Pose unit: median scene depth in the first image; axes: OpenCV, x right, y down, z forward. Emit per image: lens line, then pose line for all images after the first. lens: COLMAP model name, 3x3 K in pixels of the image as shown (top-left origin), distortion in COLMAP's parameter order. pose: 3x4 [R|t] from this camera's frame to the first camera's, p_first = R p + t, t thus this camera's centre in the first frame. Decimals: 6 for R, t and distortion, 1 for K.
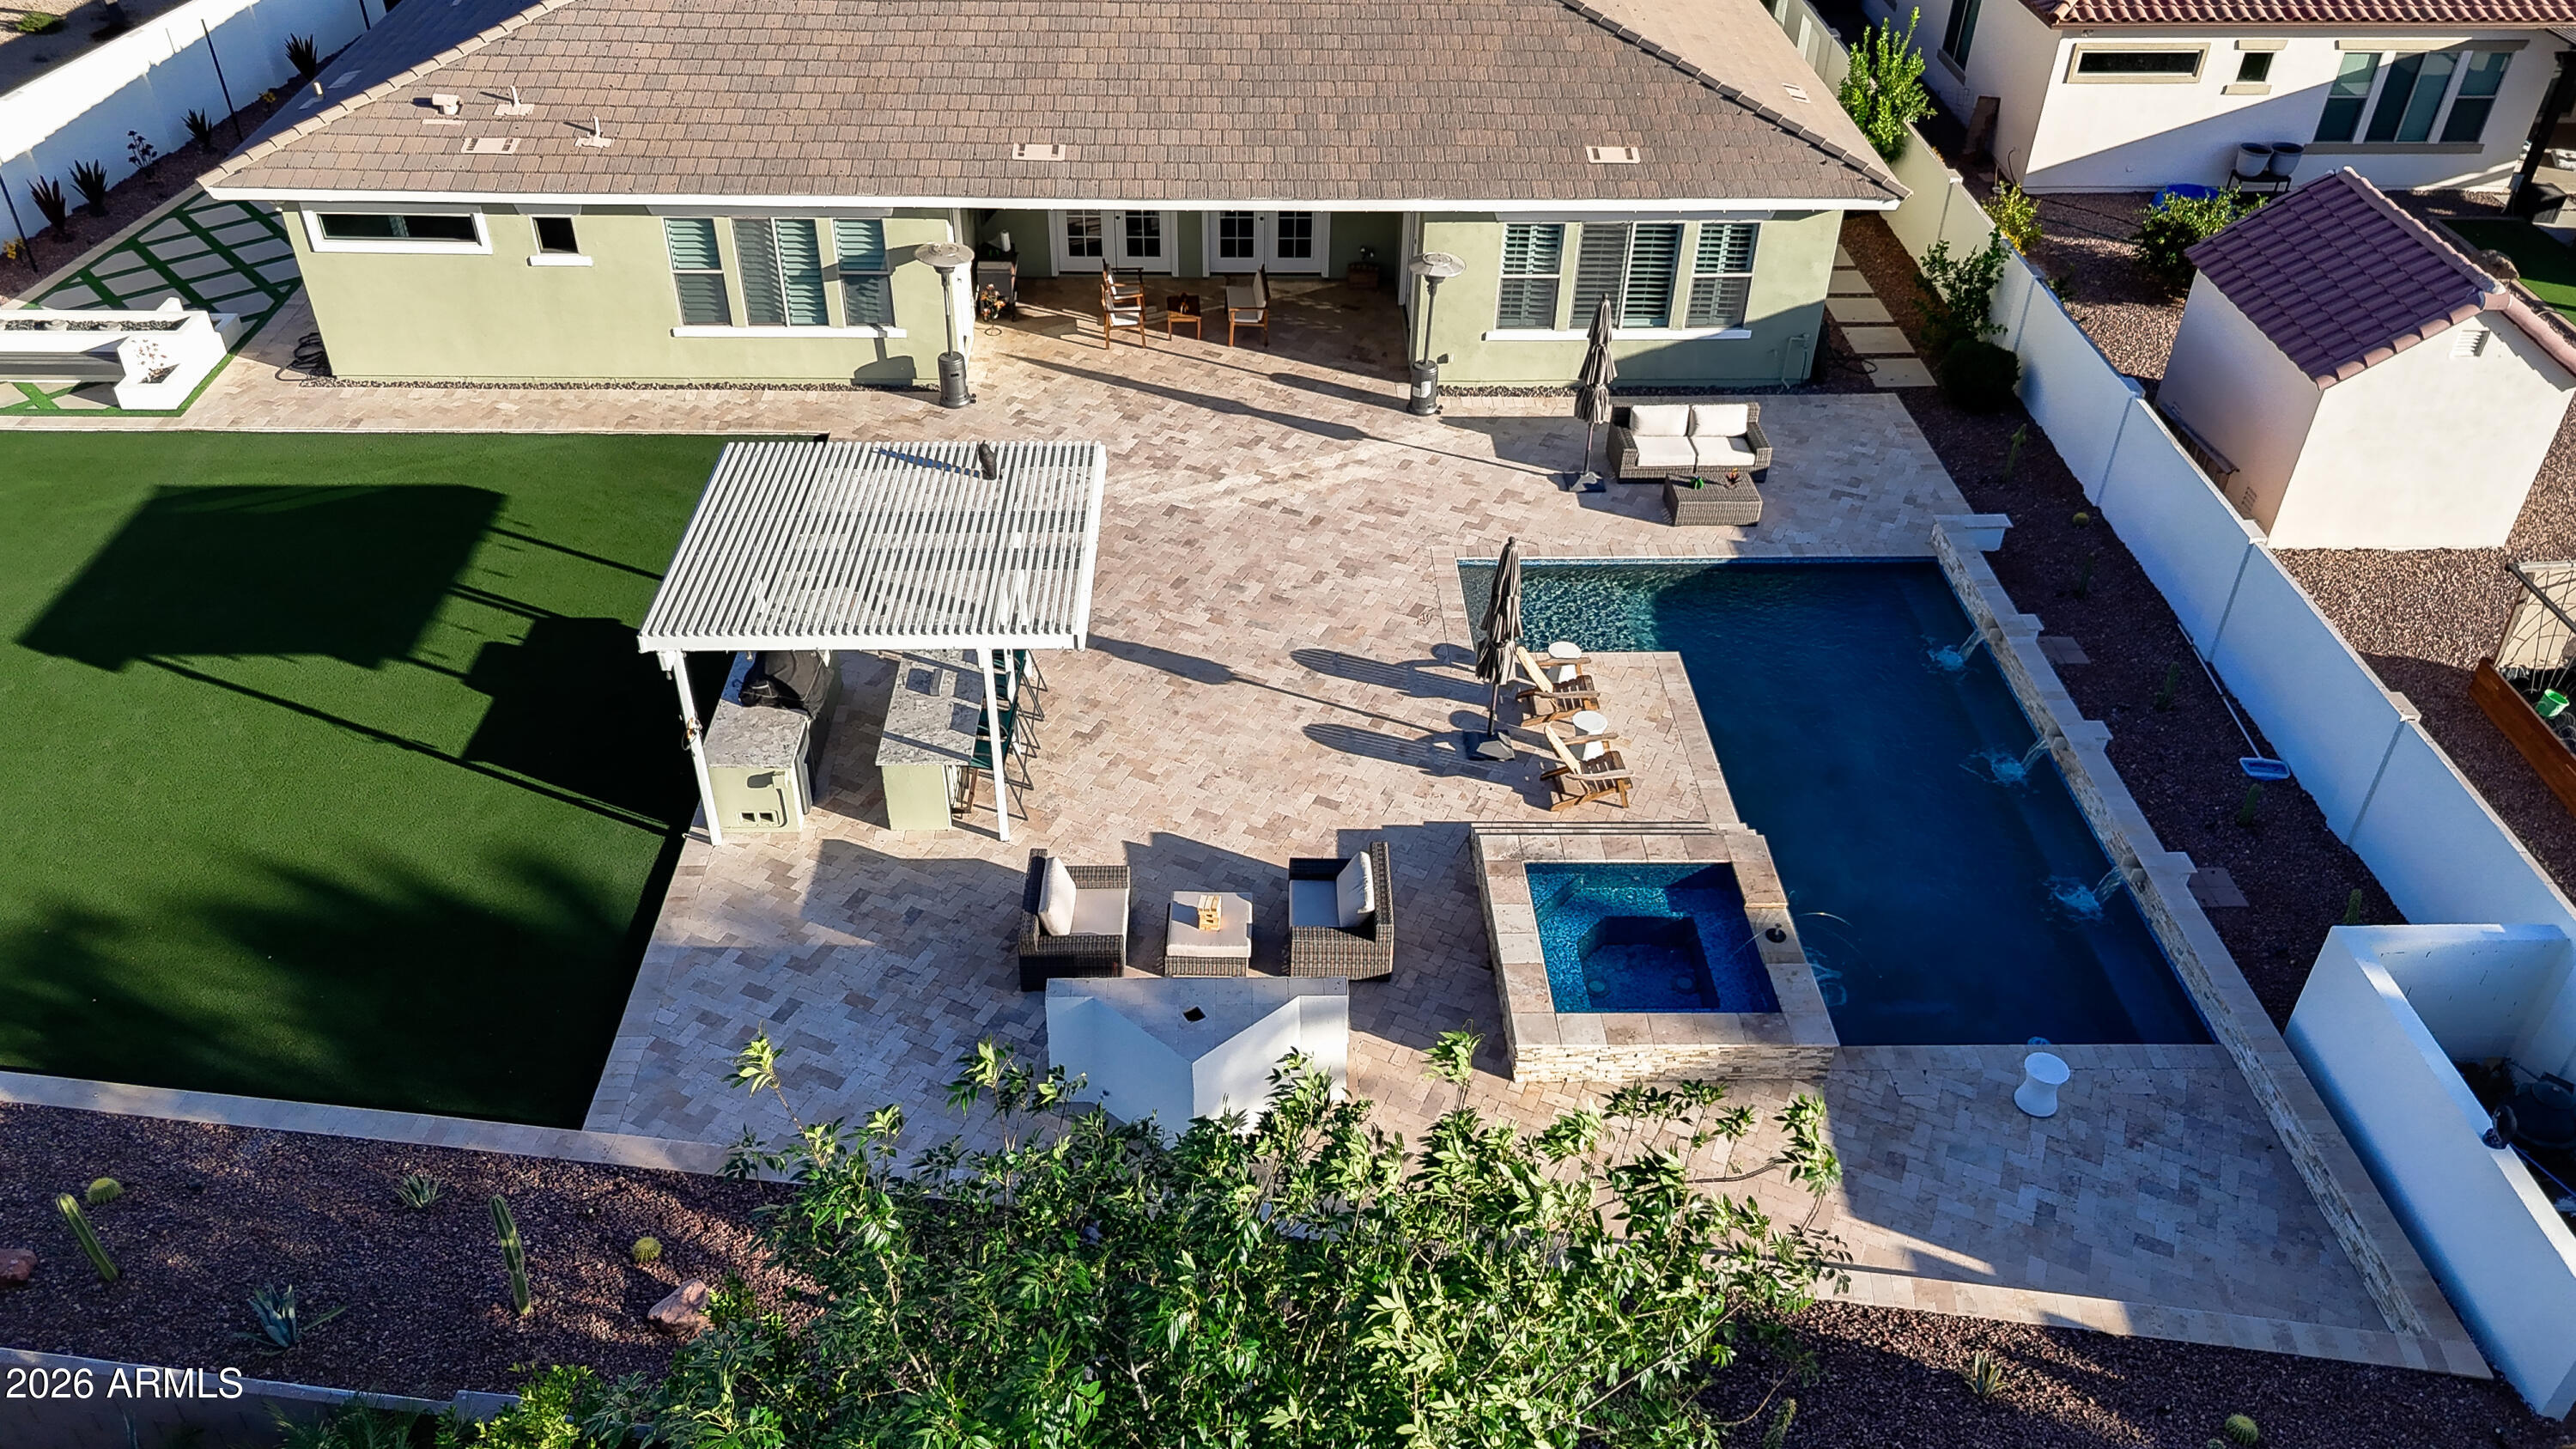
lens RADIAL K [[1916.8, 0, 1277.8], [0, 1916.8, 712.4], [0, 0, 1]] dist [0.078961, -0.078634]
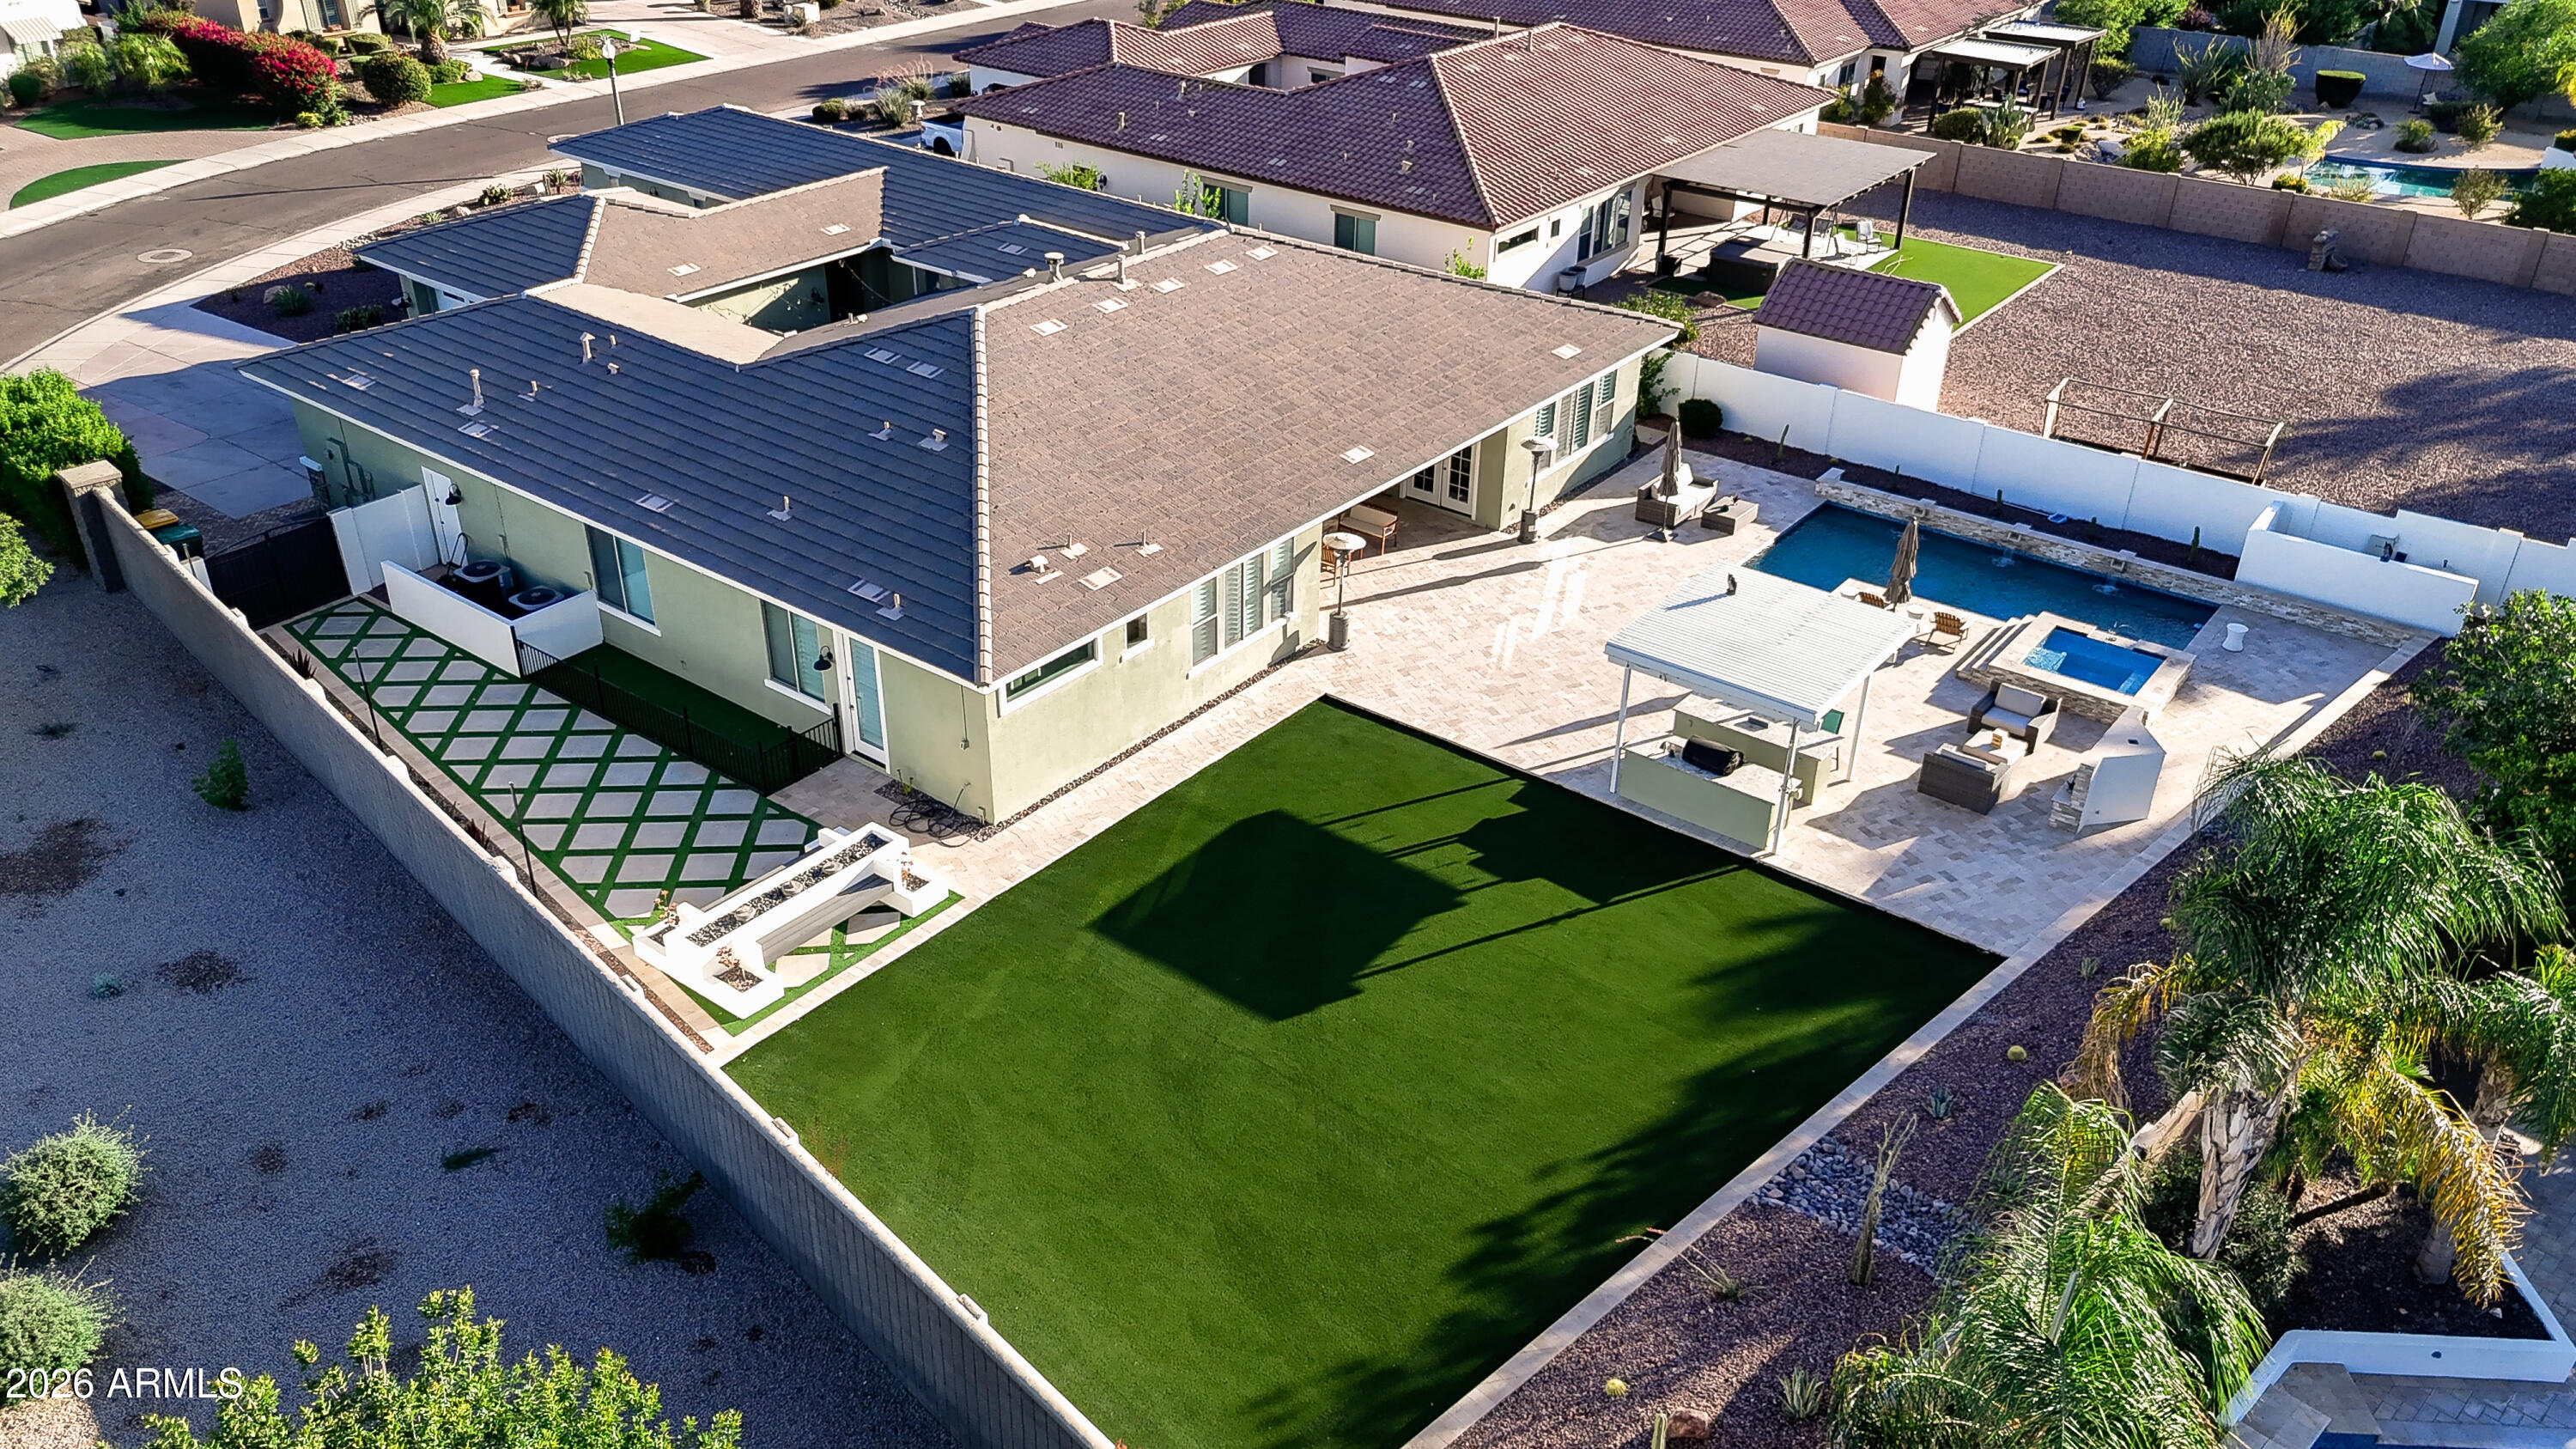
lens RADIAL K [[1916.8, 0, 1277.8], [0, 1916.8, 712.4], [0, 0, 1]] dist [0.078961, -0.078634]
pose [[0.639730, -0.384087, 0.665750, -1.189211], [0.452276, 0.888463, 0.077976, -0.261850], [-0.621444, 0.251219, 0.742090, 0.040144]]
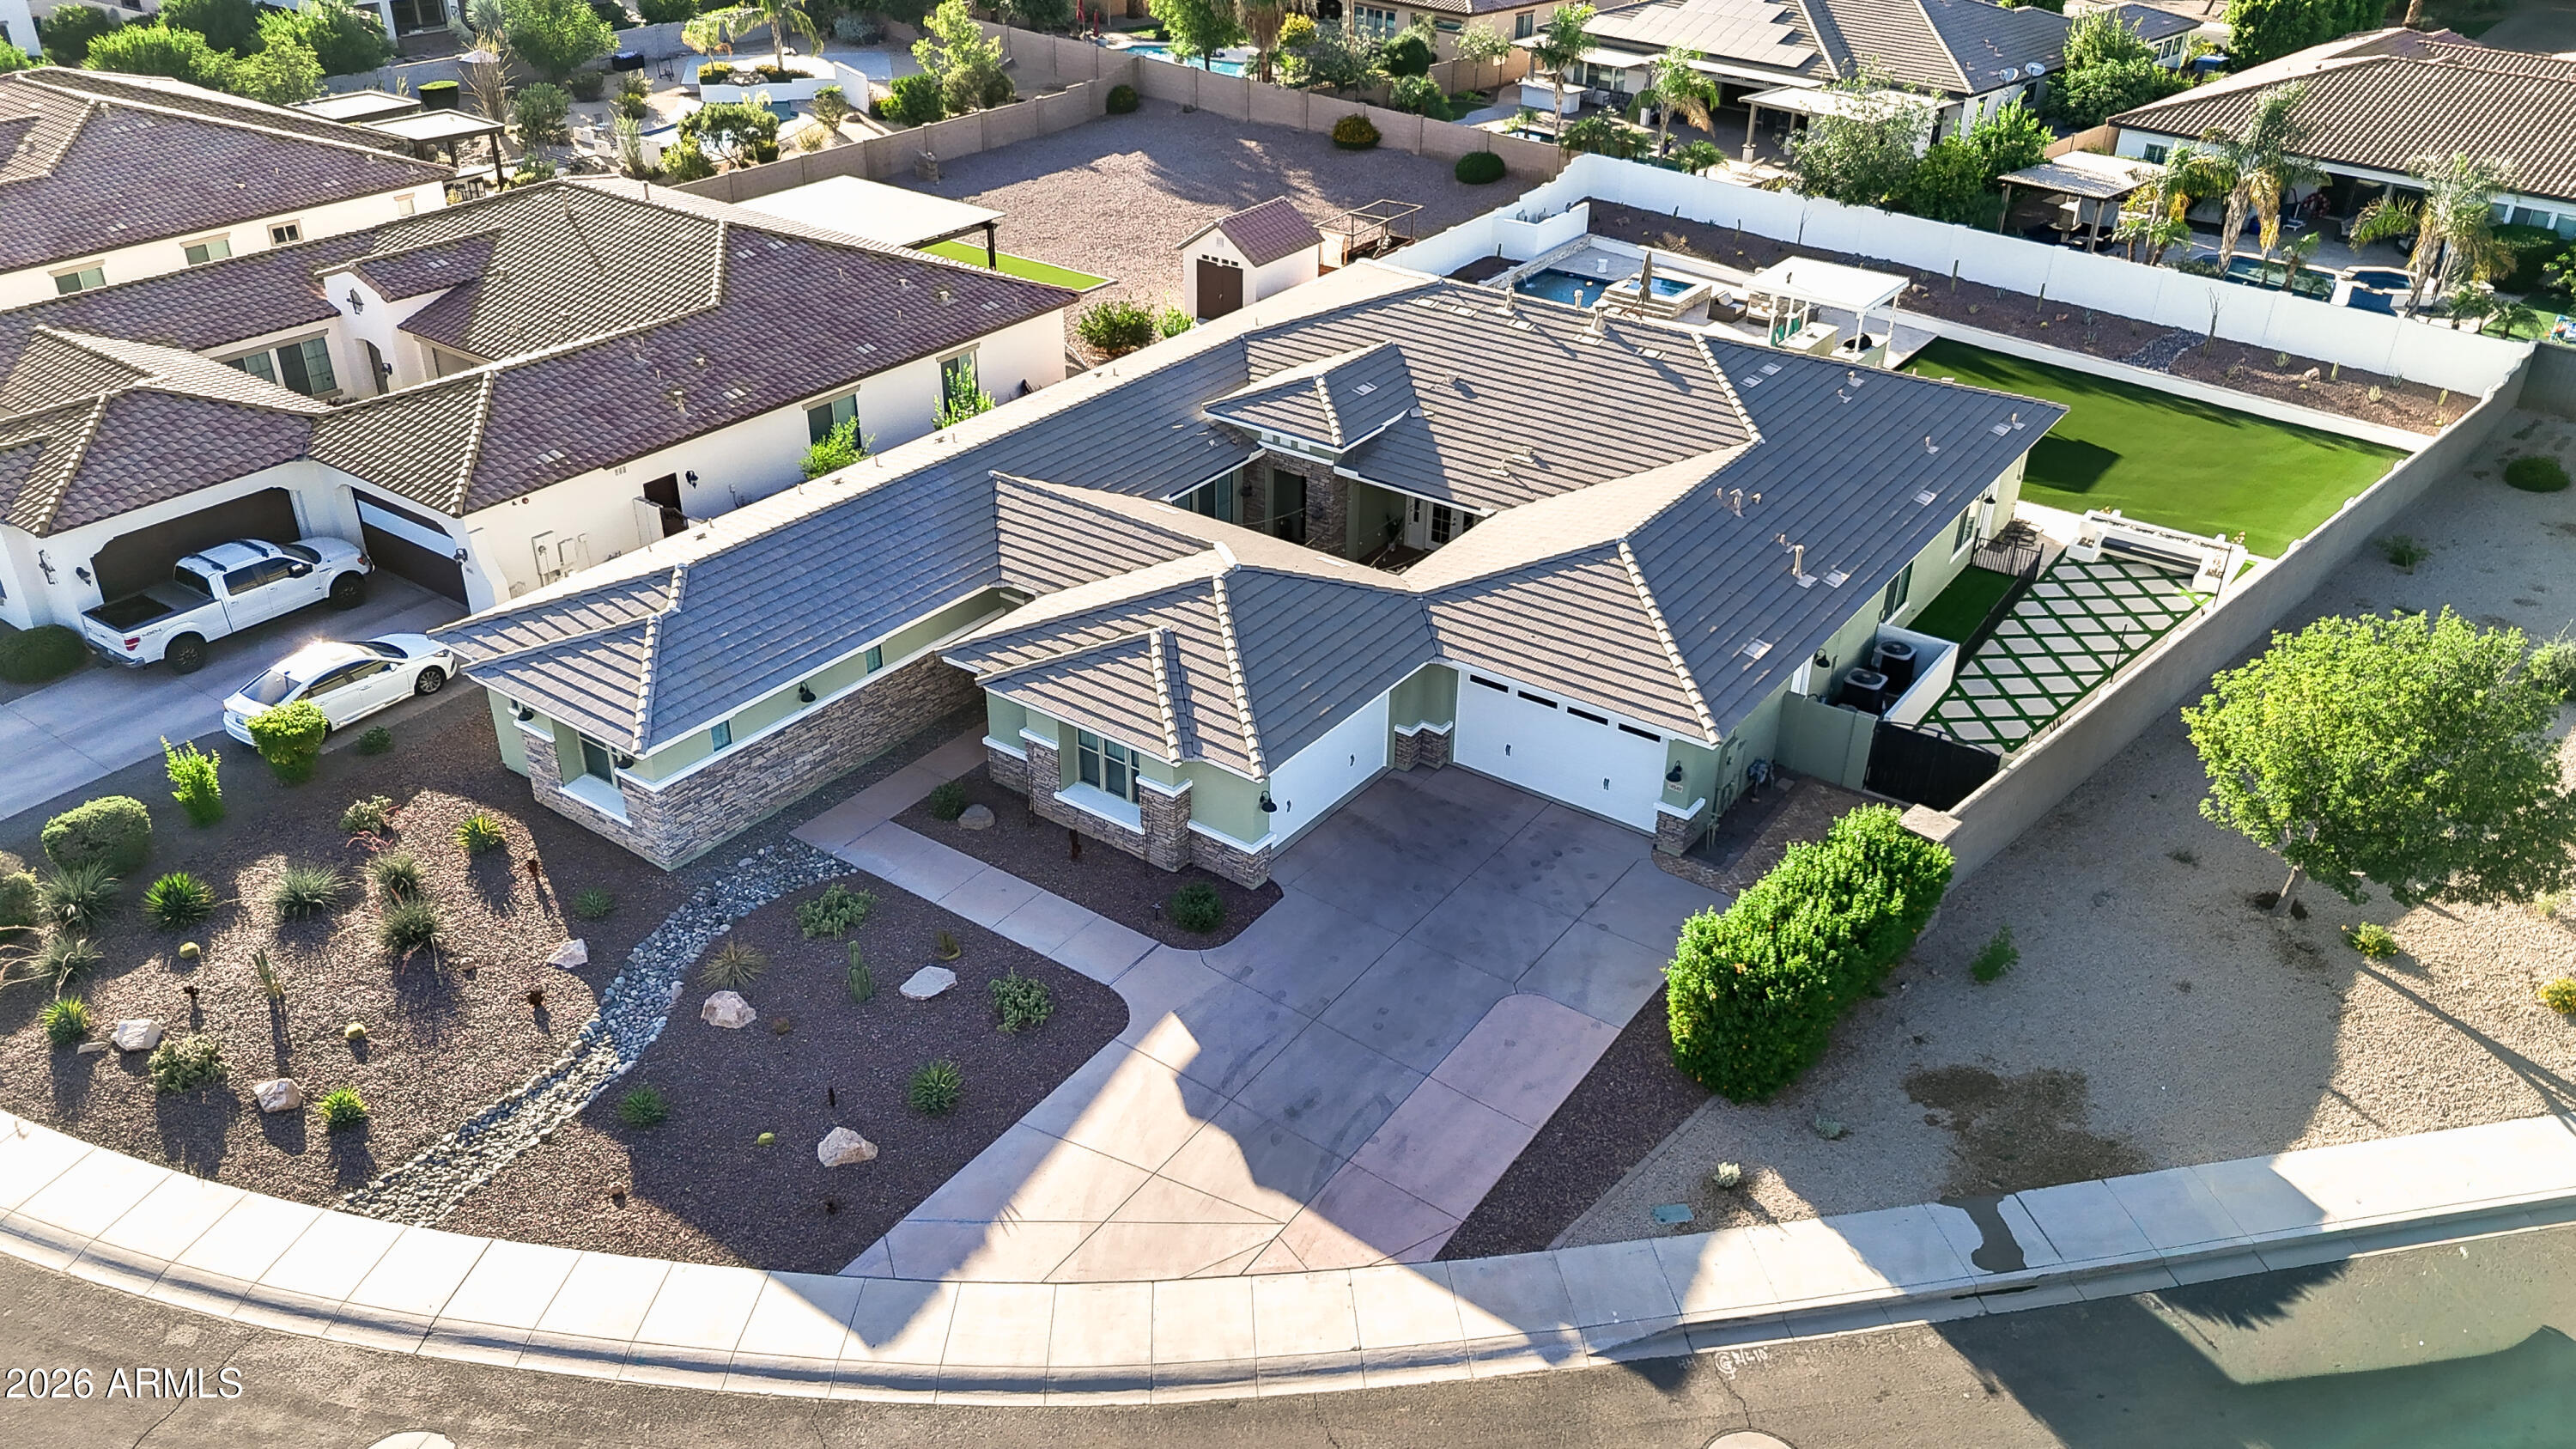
lens RADIAL K [[1916.8, 0, 1277.8], [0, 1916.8, 712.4], [0, 0, 1]] dist [0.078961, -0.078634]
pose [[-0.796400, -0.321458, 0.512262, -1.018508], [0.336684, 0.467969, 0.817098, -2.020308], [-0.502386, 0.823207, -0.264461, 2.173191]]
